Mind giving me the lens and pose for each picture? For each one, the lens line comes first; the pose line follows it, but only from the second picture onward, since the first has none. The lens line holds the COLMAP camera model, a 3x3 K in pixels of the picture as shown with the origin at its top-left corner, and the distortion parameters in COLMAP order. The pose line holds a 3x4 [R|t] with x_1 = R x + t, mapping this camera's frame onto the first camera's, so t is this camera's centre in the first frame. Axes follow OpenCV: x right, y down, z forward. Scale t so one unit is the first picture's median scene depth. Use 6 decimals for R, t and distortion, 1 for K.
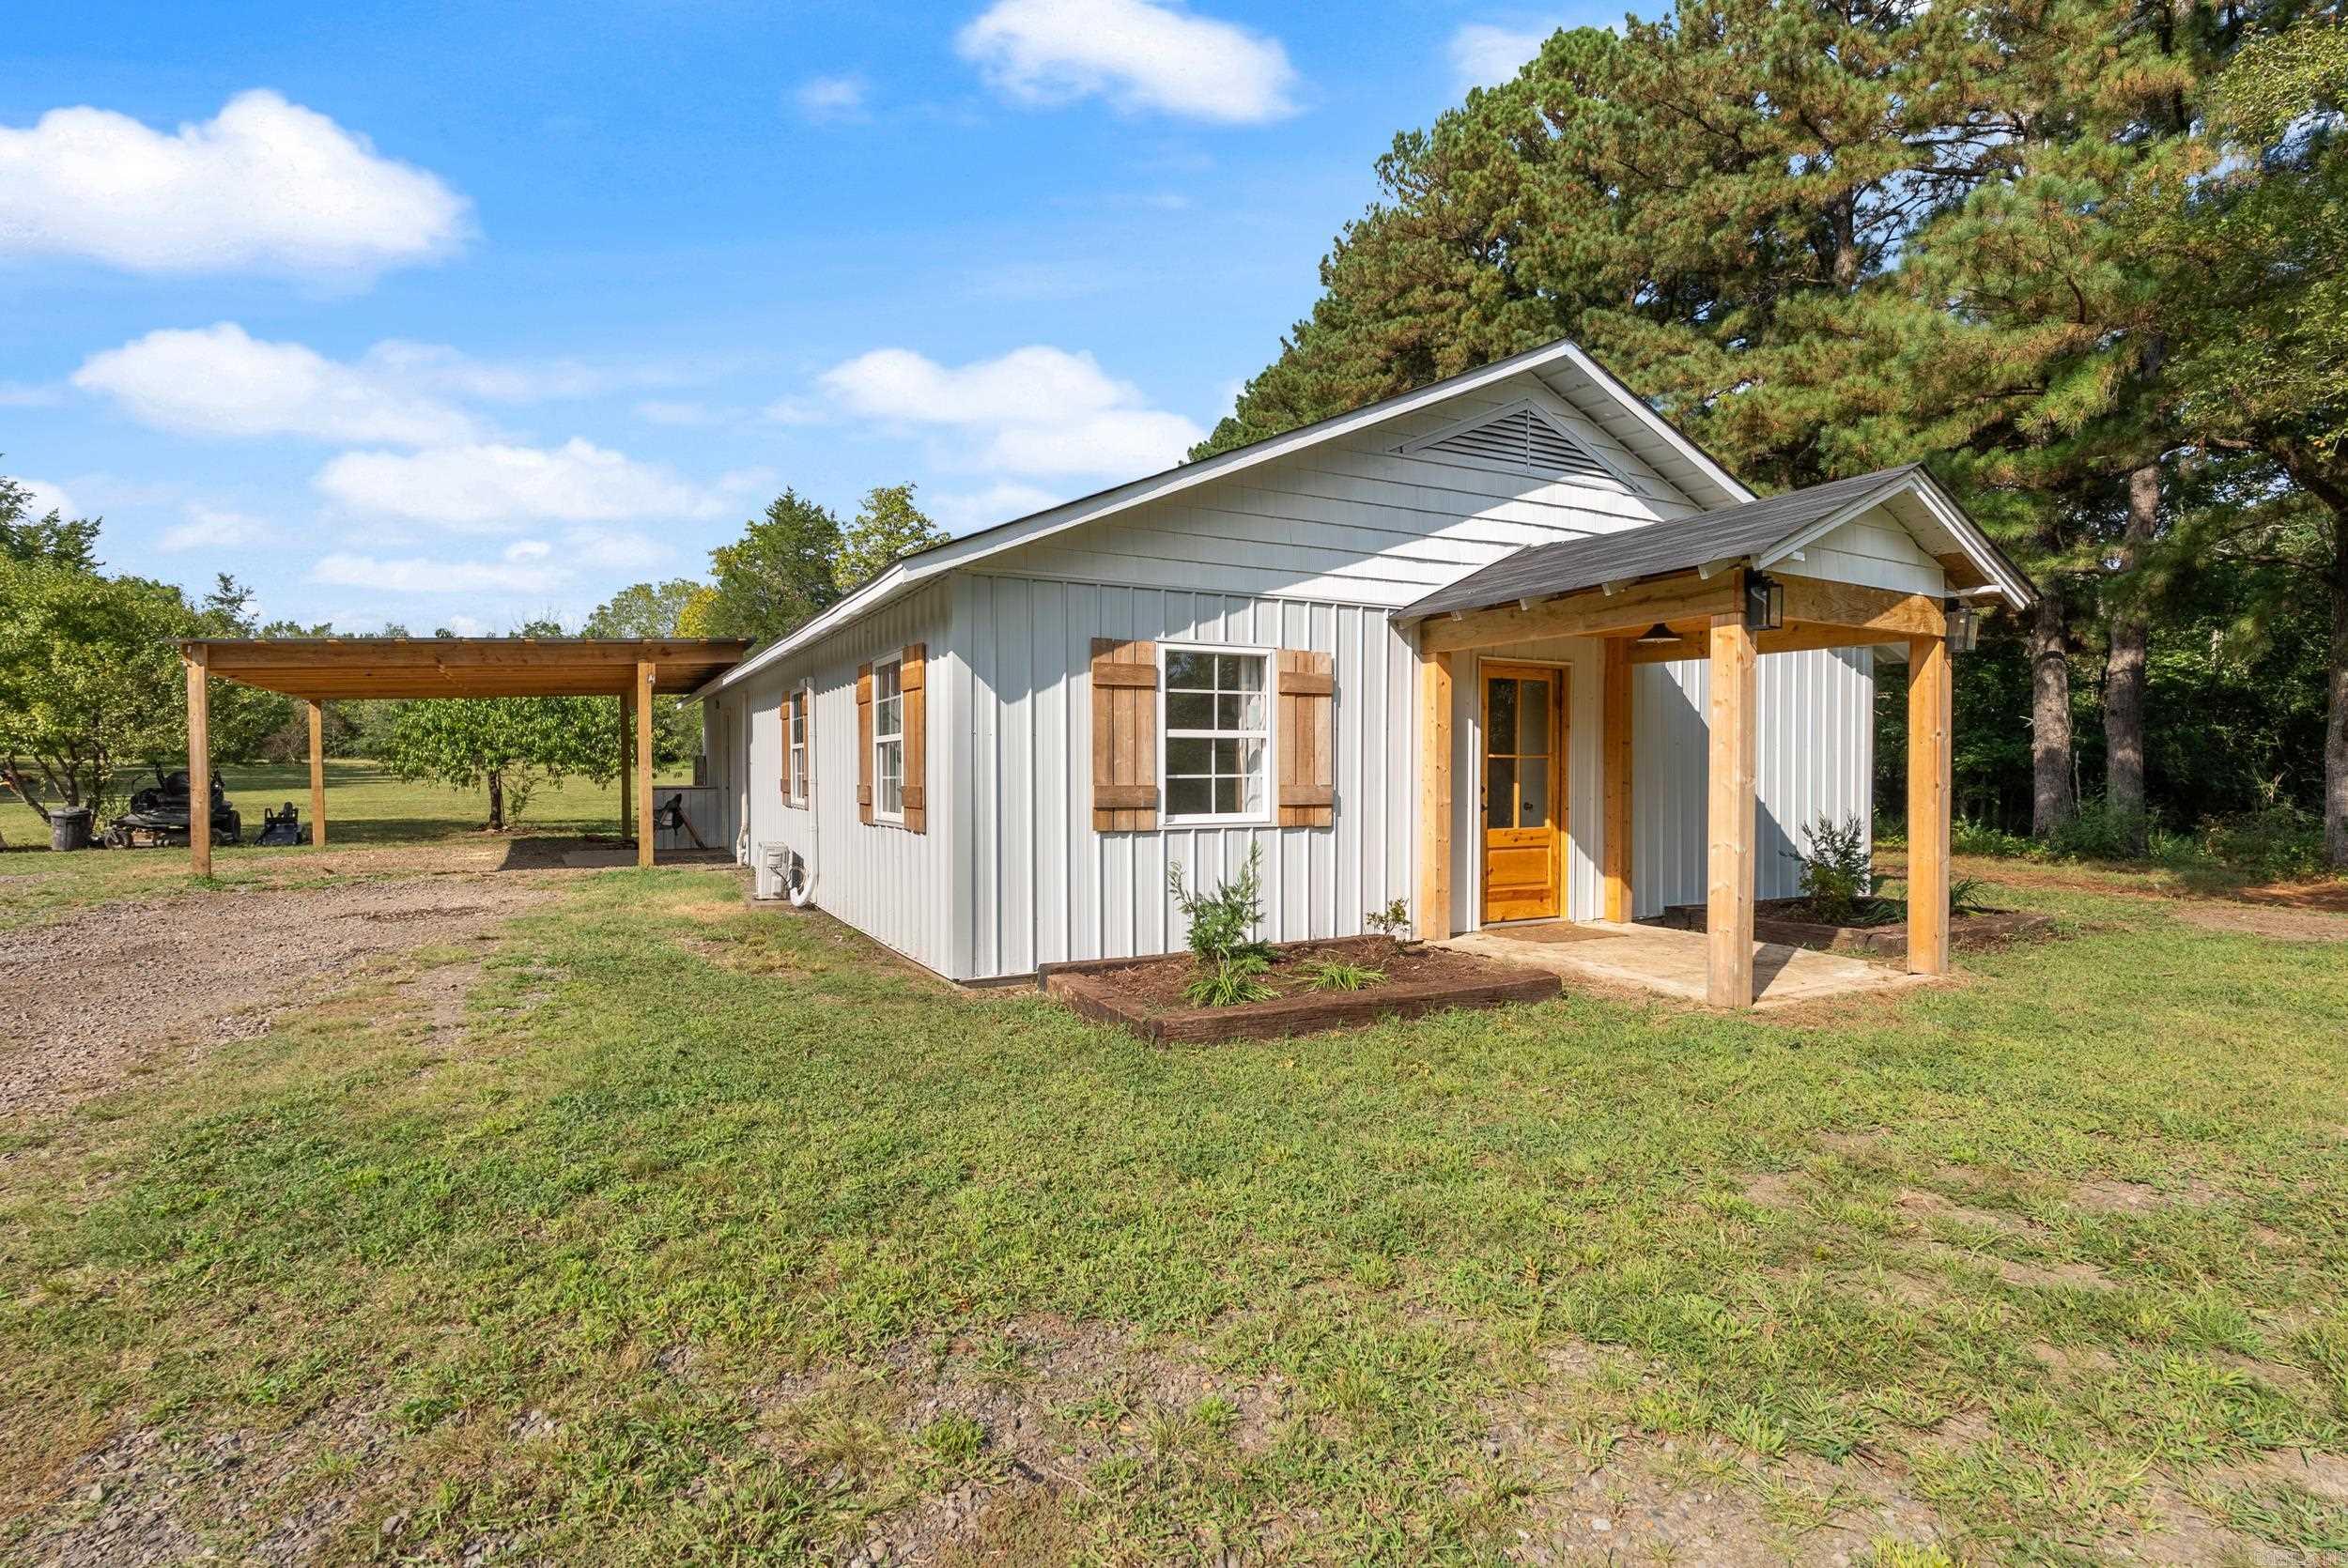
lens RADIAL K [[1155.1, 0, 1170.0], [0, 1155.1, 774.5], [0, 0, 1]] dist [0.000864, -0.000029]
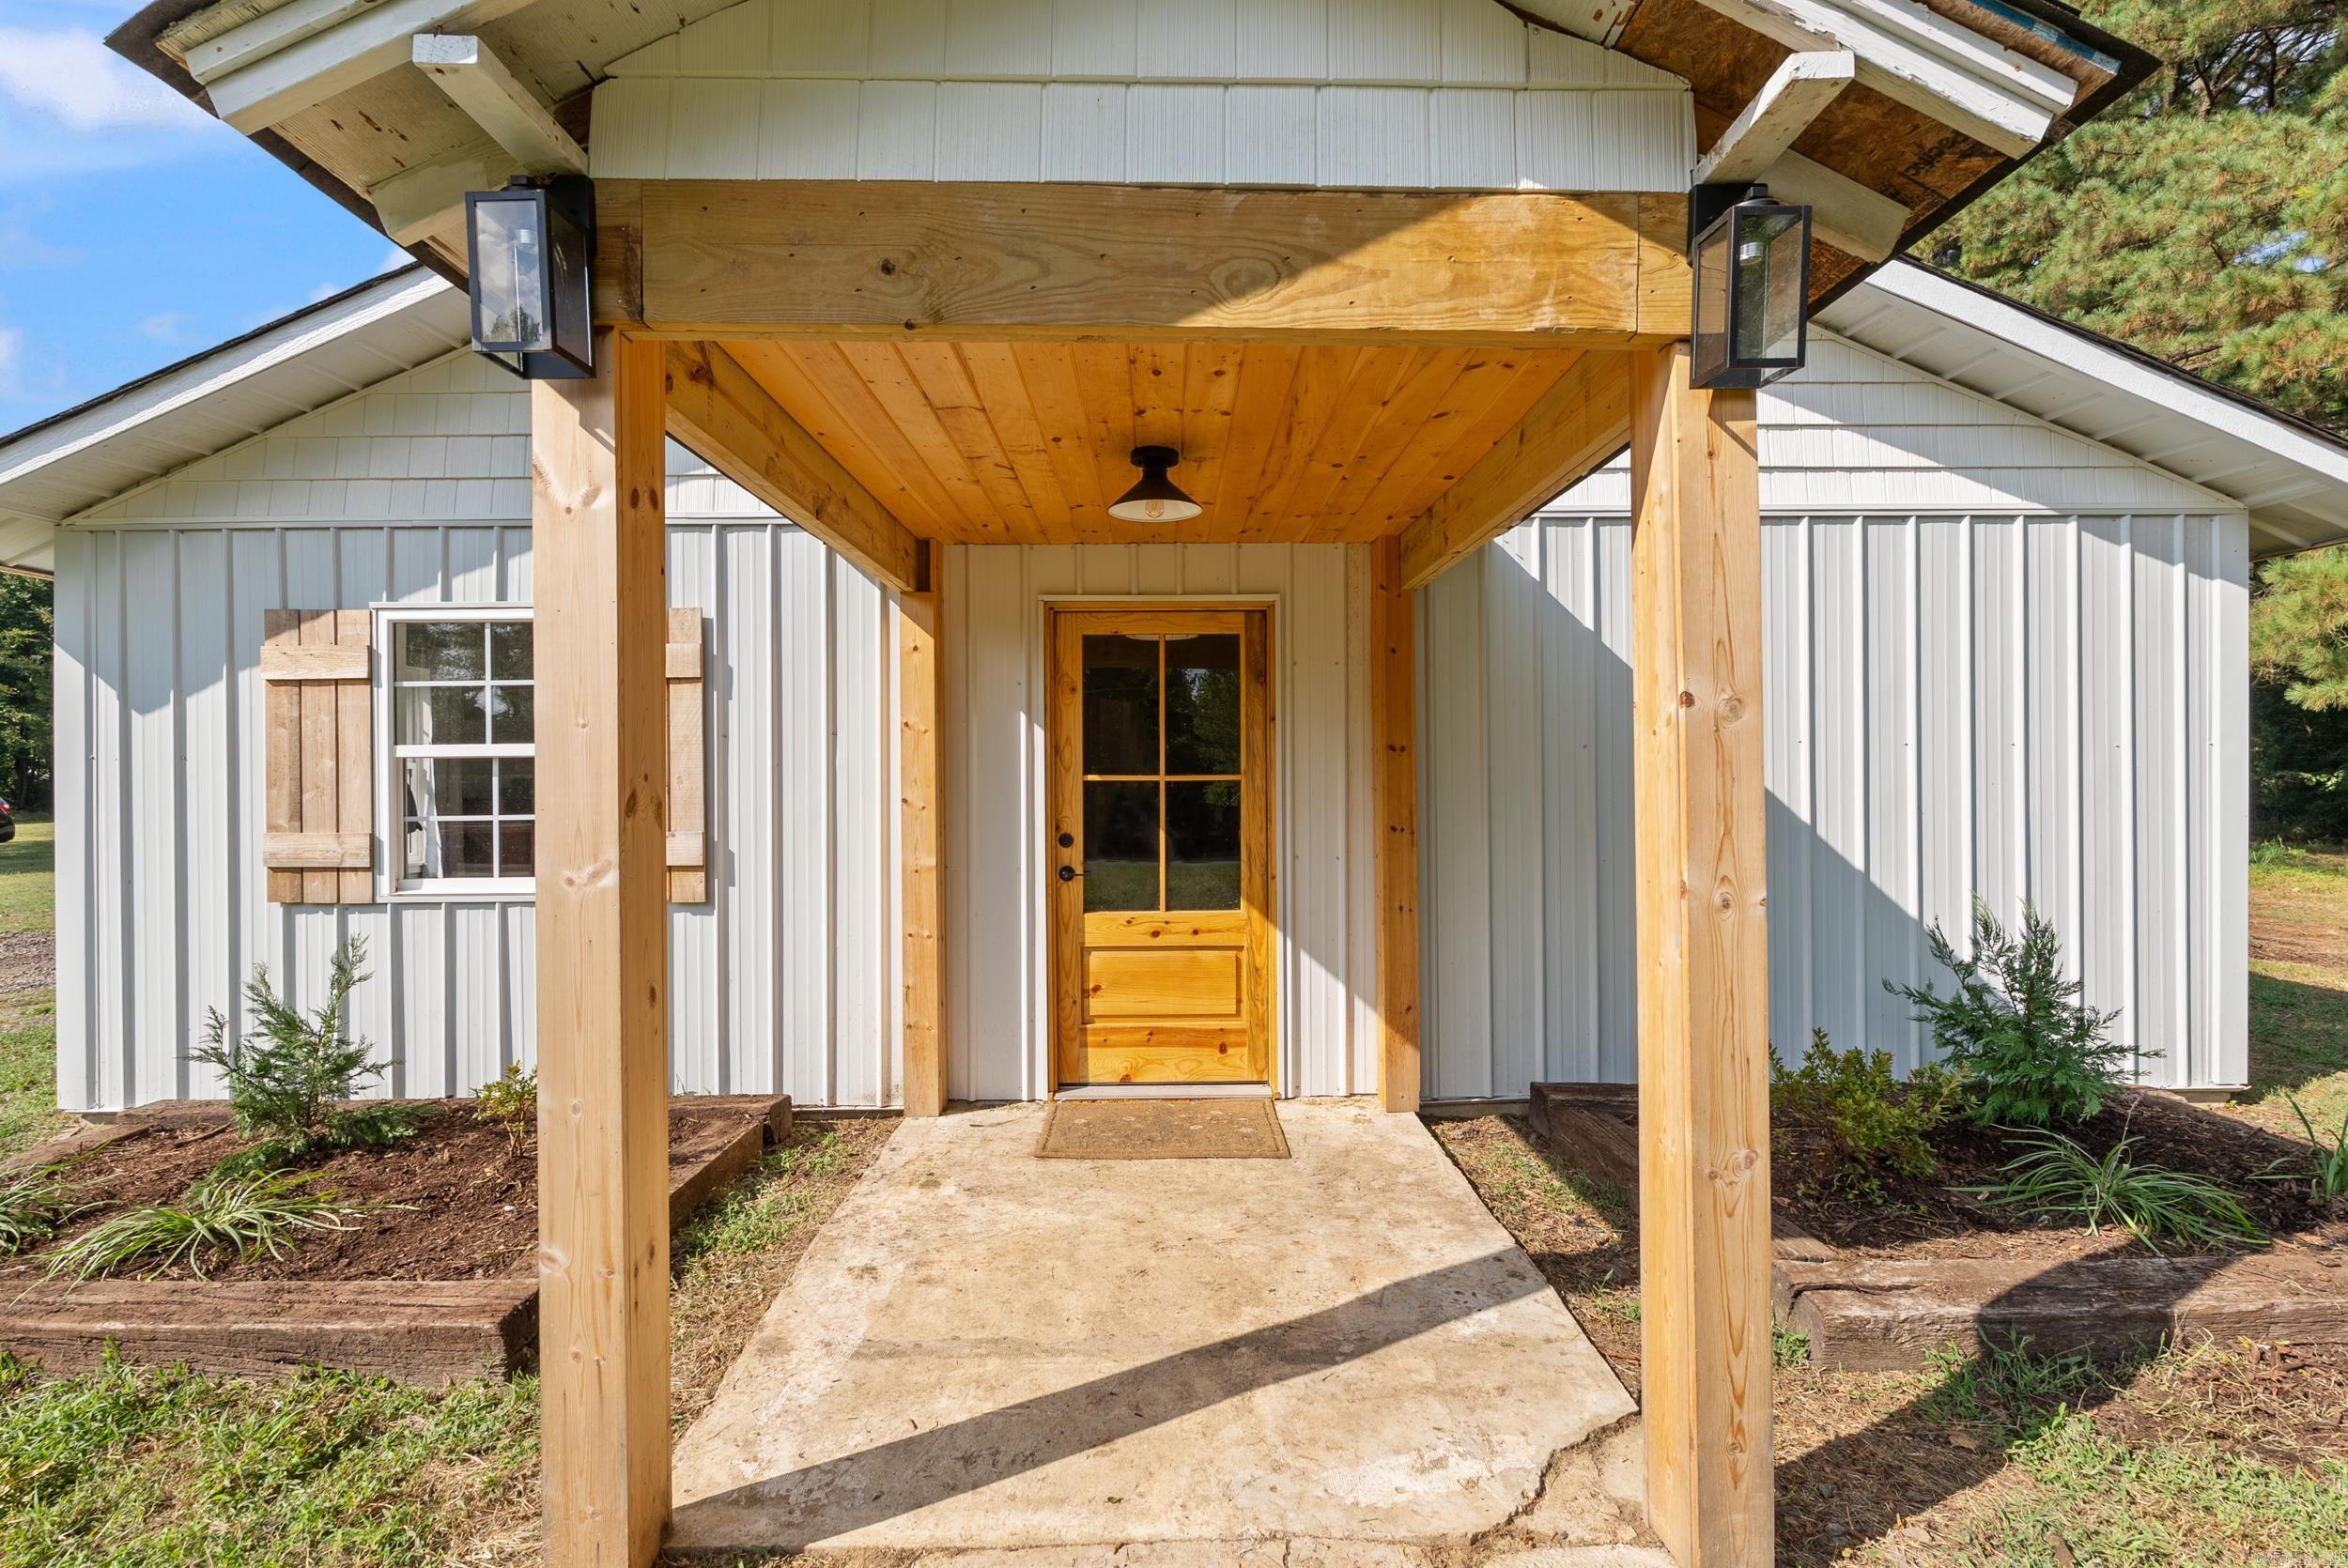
lens RADIAL K [[1036.1, 0, 1181.4], [0, 1036.1, 791.3], [0, 0, 1]] dist [-0.001388, 0.000034]
pose [[0.883160, -0.003821, -0.469056, 0.636037], [0.004522, 0.999990, 0.000367, -0.011908], [0.469050, -0.002445, 0.883168, 0.684407]]
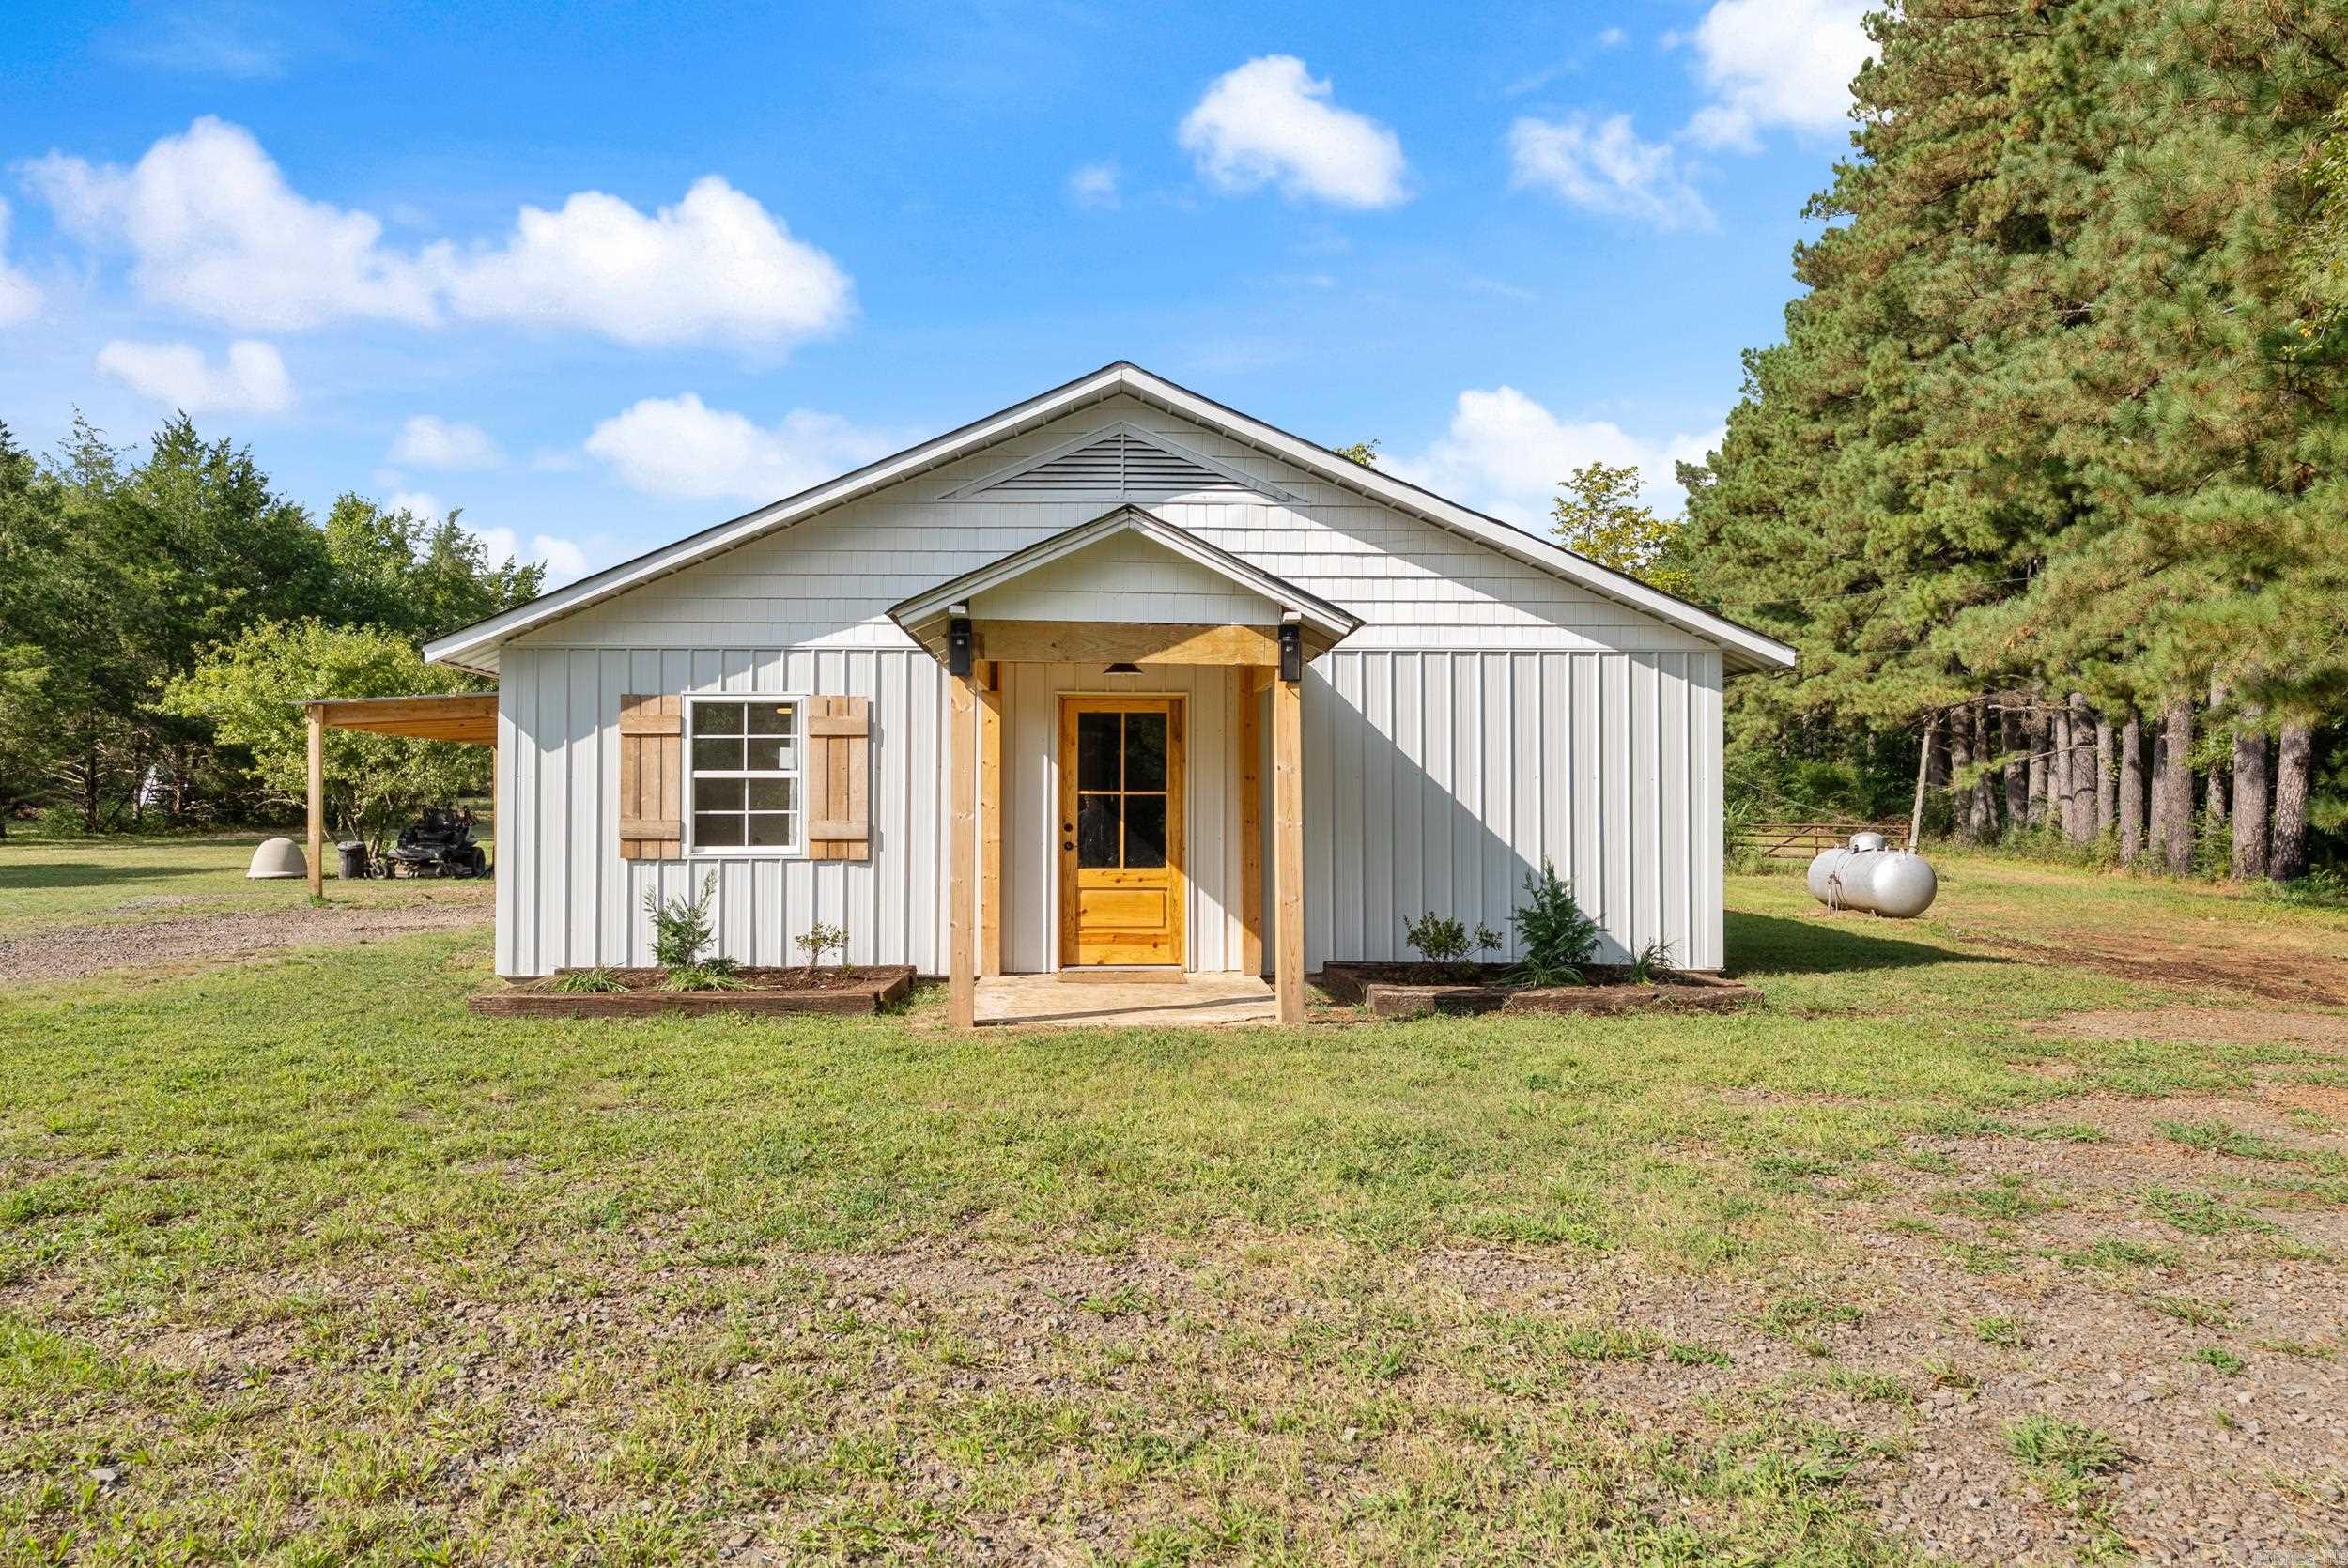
lens RADIAL K [[1549.3, 0, 1177.1], [0, 1549.3, 788.7], [0, 0, 1]] dist [0.001274, -0.000179]
pose [[0.896913, -0.007497, -0.442144, 1.079061], [-0.003151, 0.999723, -0.023342, 0.012163], [0.442196, 0.022328, 0.896640, -0.156183]]
